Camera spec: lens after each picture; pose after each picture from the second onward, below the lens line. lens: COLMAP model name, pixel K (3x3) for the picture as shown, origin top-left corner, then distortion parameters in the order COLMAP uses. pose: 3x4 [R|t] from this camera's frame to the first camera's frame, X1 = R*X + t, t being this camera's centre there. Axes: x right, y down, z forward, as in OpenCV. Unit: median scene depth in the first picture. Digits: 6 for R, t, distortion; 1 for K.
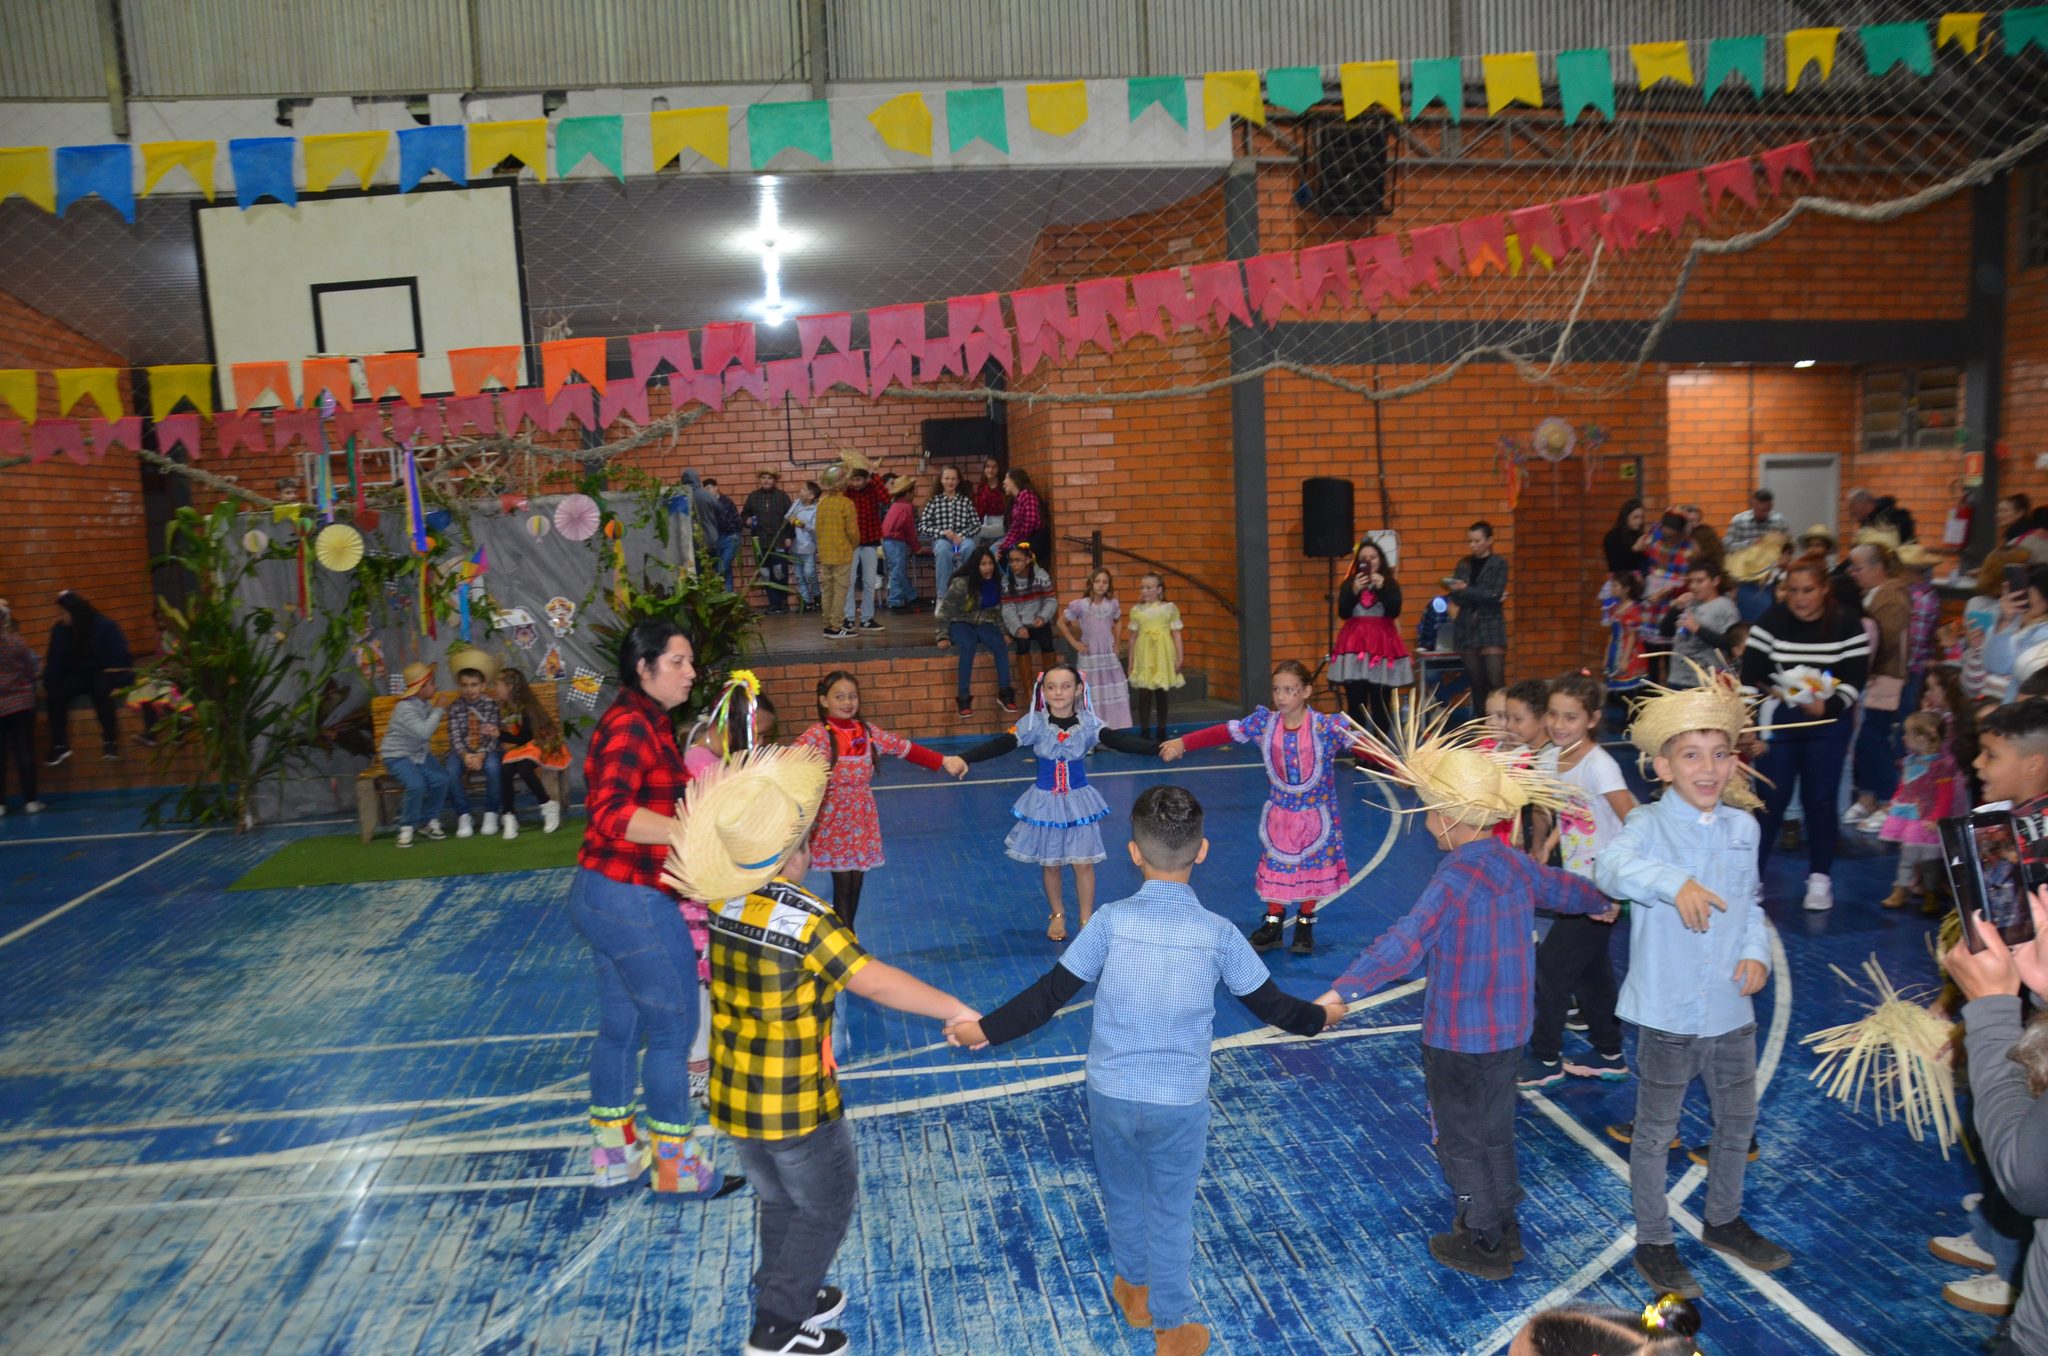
lens RADIAL K [[1589.0, 0, 1032.1], [0, 1589.0, 754.3], [0, 0, 1]] dist [-0.159269, 0.108242]
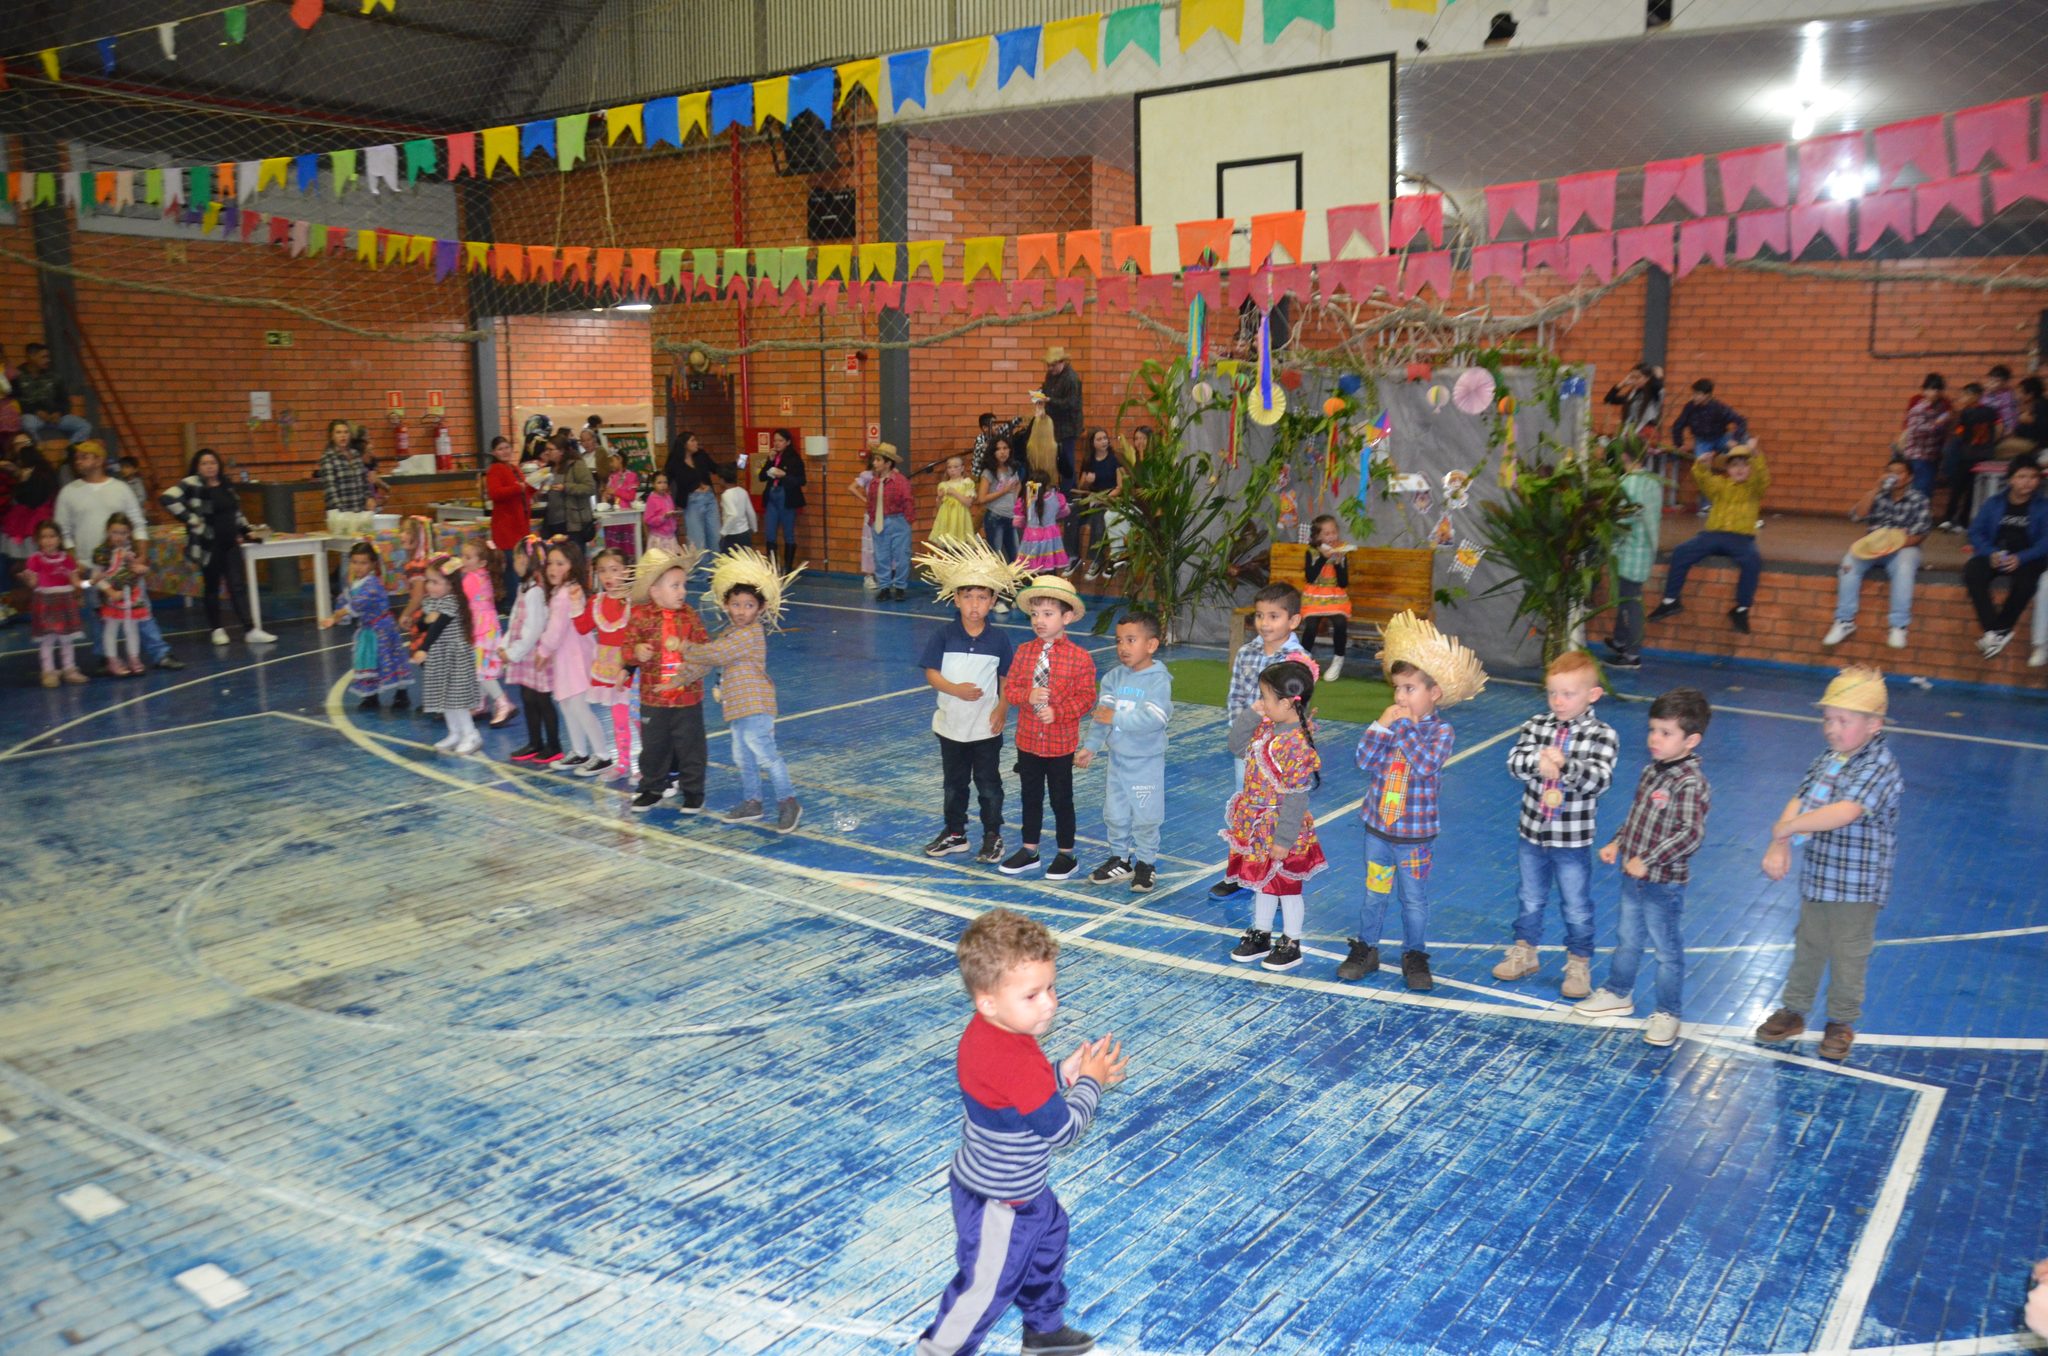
lens RADIAL K [[1589.0, 0, 1036.4], [0, 1589.0, 741.0], [0, 0, 1]] dist [-0.159269, 0.108242]
pose [[0.711895, 0.191268, -0.675738, 0.235364], [-0.142941, 0.981519, 0.127230, -0.017401], [0.687585, 0.006016, 0.726079, 0.078447]]
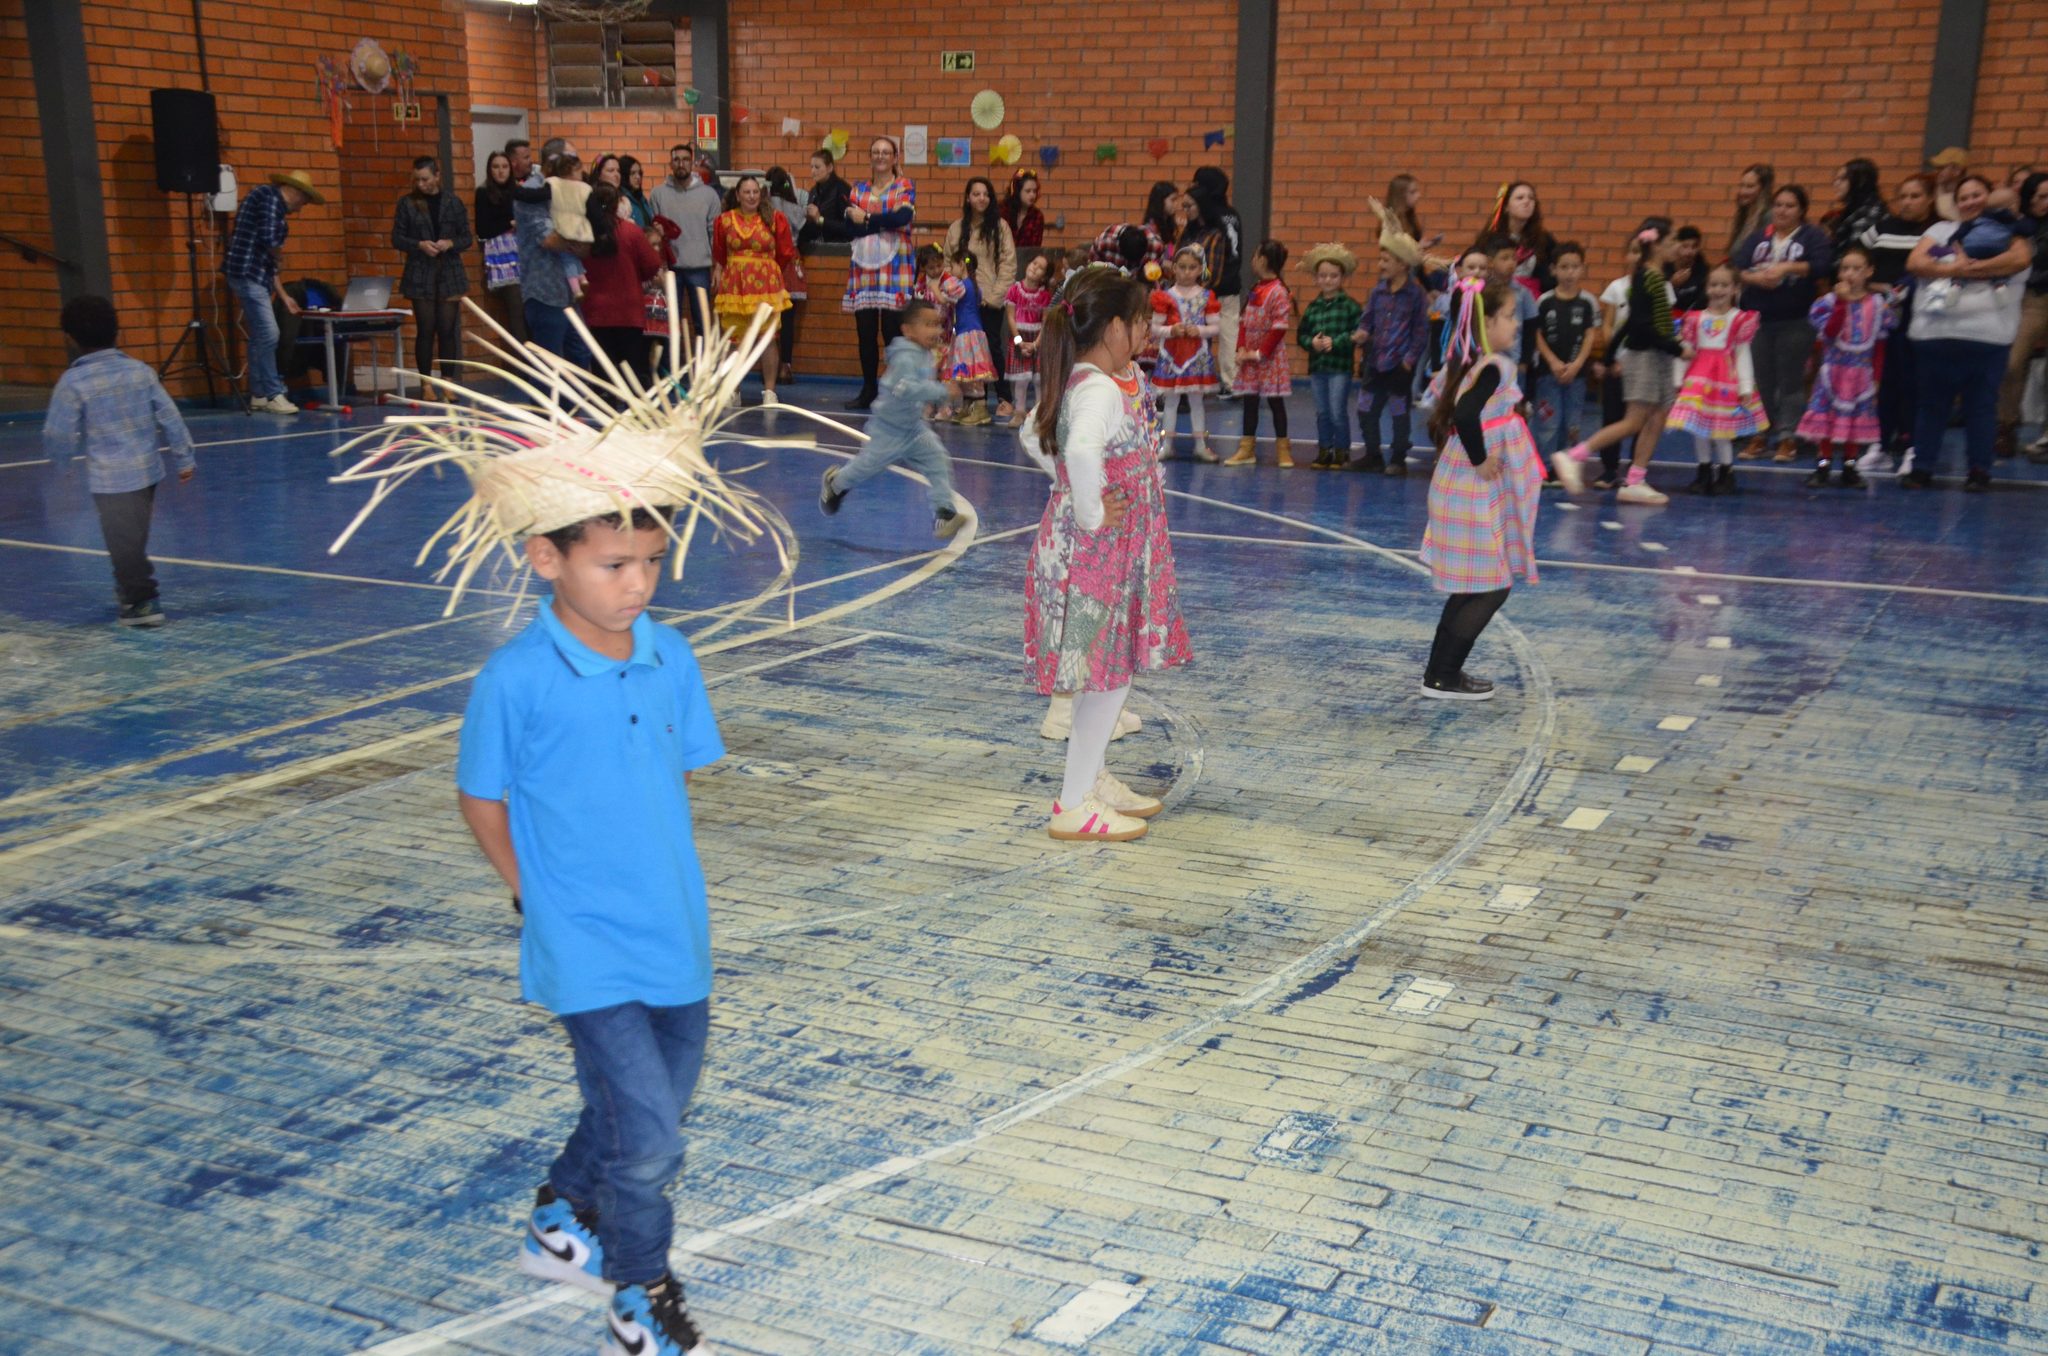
lens RADIAL K [[2318.4, 0, 1042.4], [0, 2318.4, 734.6], [0, 0, 1]] dist [0.059265, 0.000000]
pose [[0.561730, -0.141684, 0.815098, -0.717449], [0.098090, 0.989683, 0.104431, 0.080345], [-0.821485, 0.021291, 0.569833, -0.033665]]
